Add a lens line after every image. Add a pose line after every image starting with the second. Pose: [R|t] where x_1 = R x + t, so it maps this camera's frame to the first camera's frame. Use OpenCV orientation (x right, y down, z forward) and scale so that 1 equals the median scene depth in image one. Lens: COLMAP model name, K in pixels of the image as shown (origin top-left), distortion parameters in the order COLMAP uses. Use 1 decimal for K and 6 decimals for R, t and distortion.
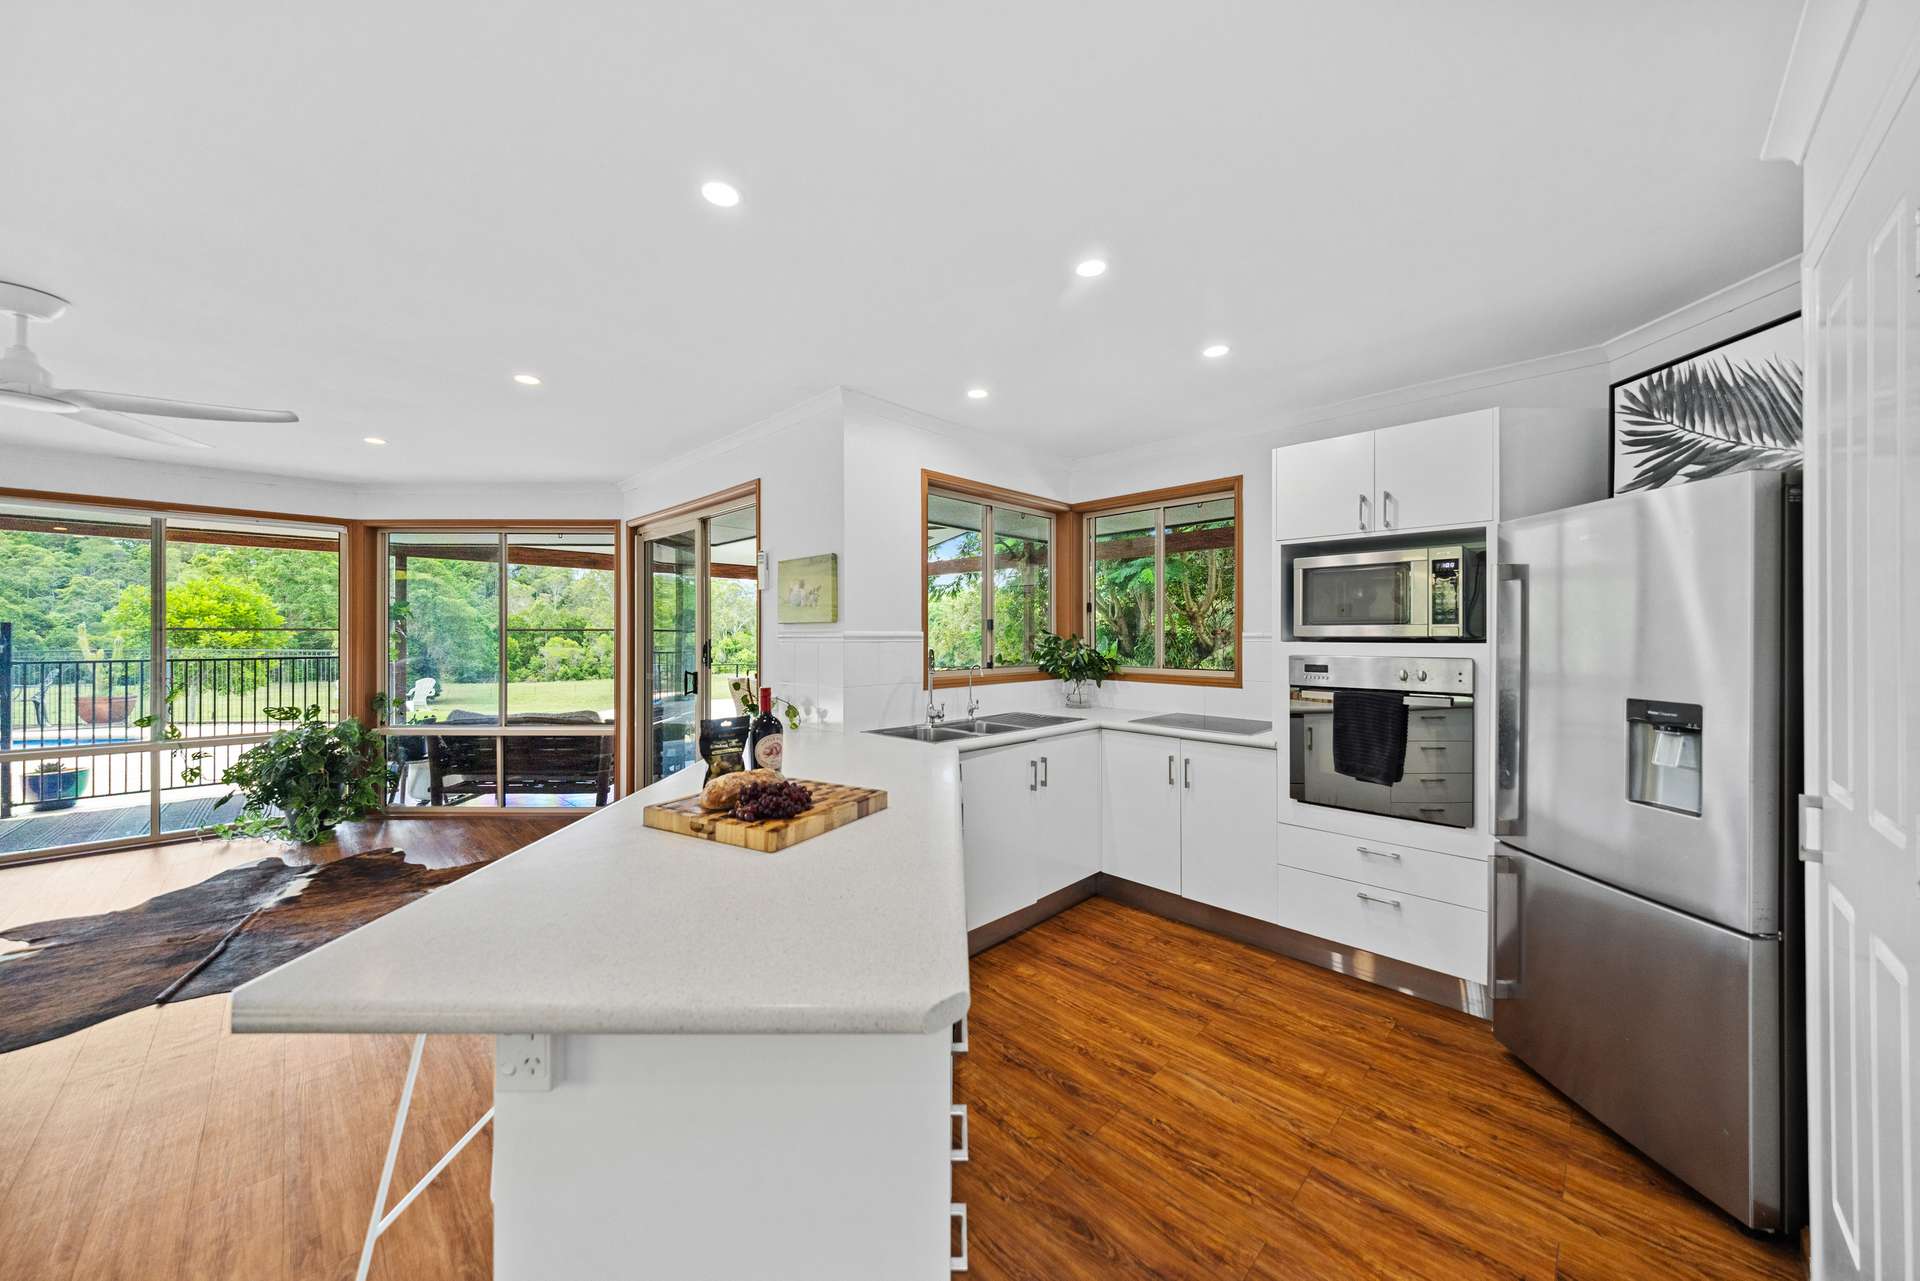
lens RADIAL K [[671.4, 0, 960.0], [0, 671.4, 640.5], [0, 0, 1]] dist [-0.000057, -0.000022]
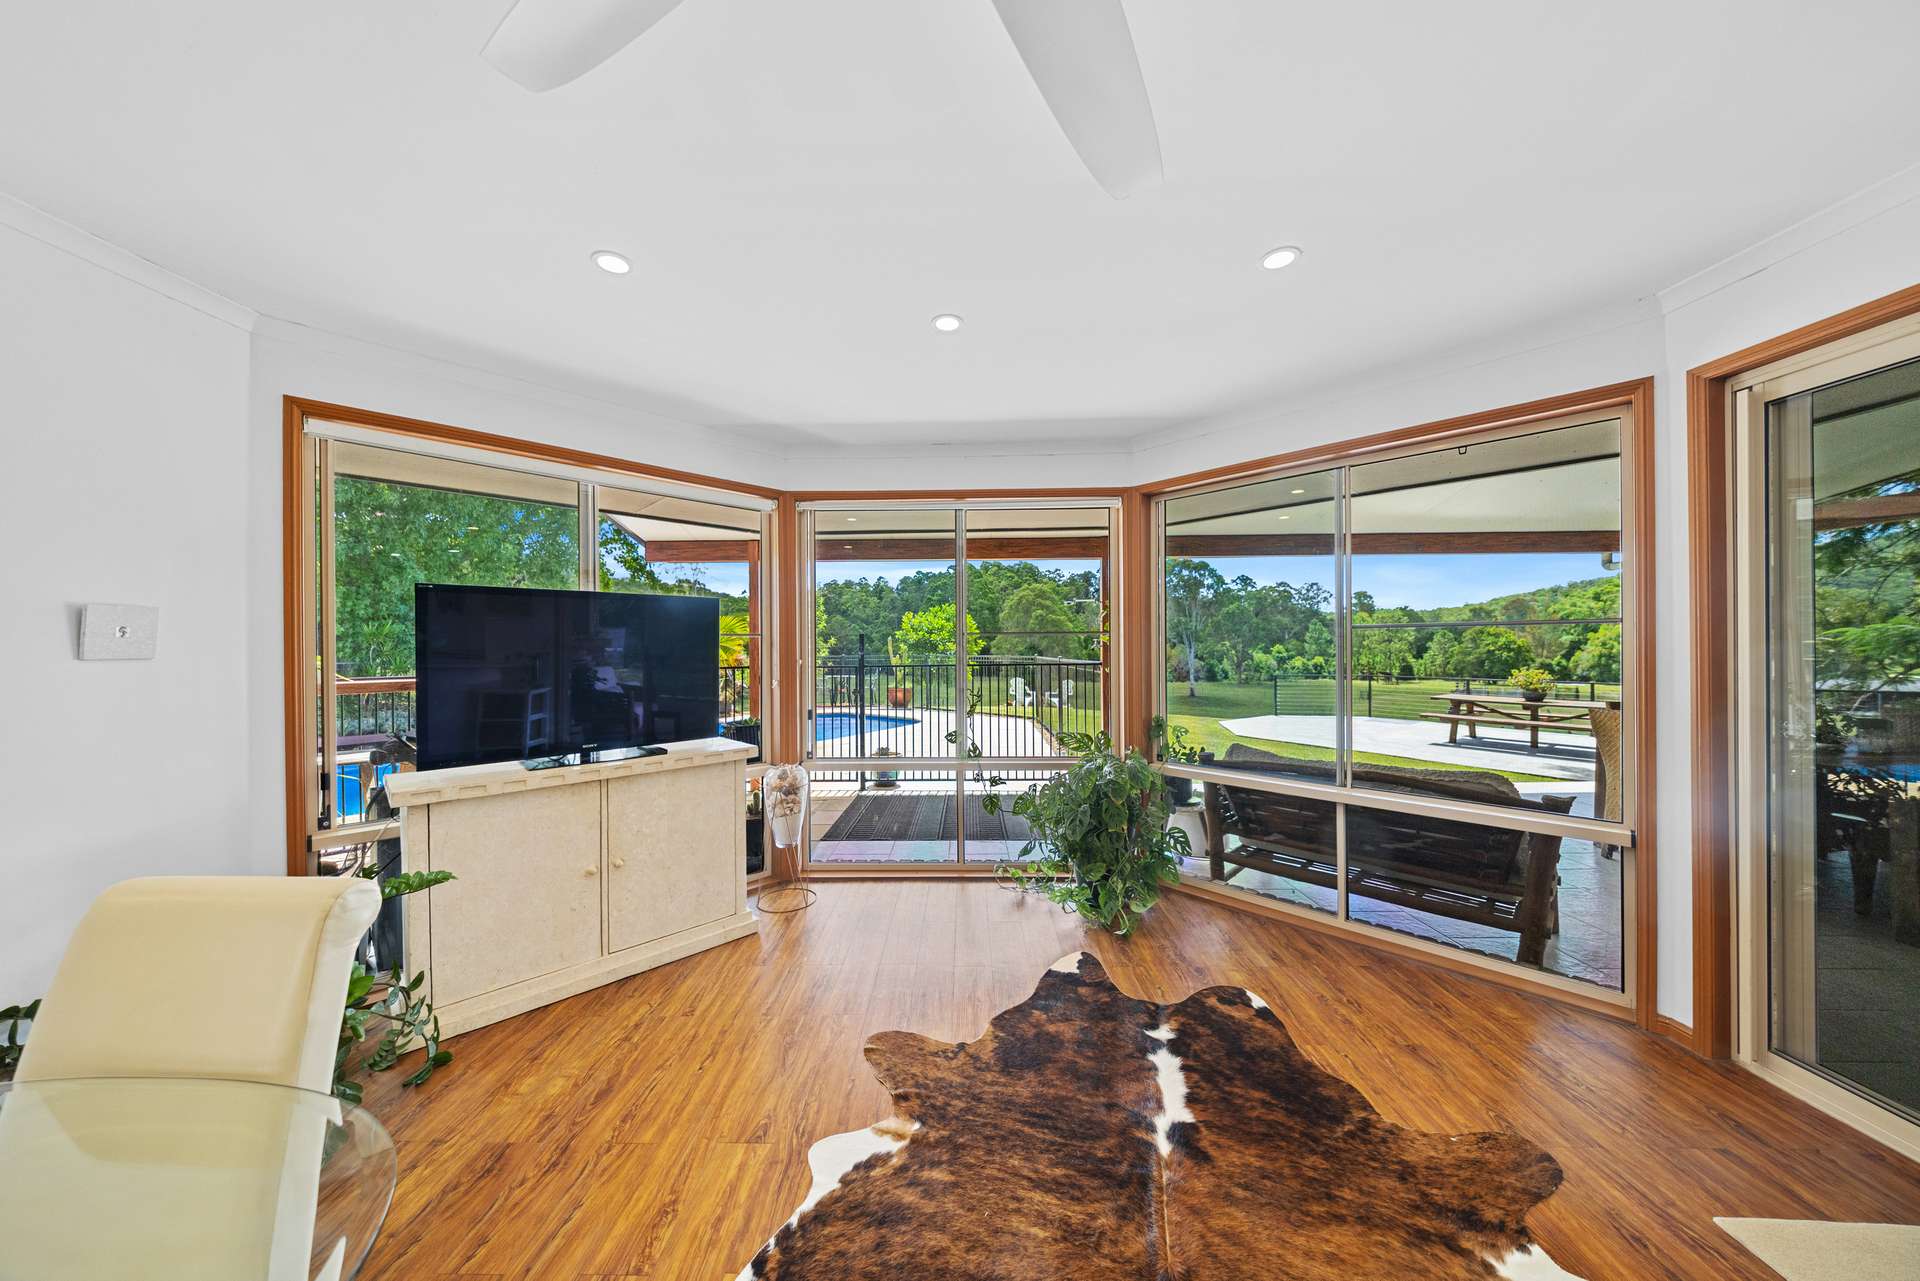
lens RADIAL K [[618.5, 0, 940.7], [0, 618.5, 649.9], [0, 0, 1]] dist [0.000414, 0.000005]
pose [[0.677616, -0.000521, -0.735416, -0.518593], [0.003081, 0.999993, 0.002131, 0.001590], [0.735410, -0.003710, 0.677612, 0.355816]]
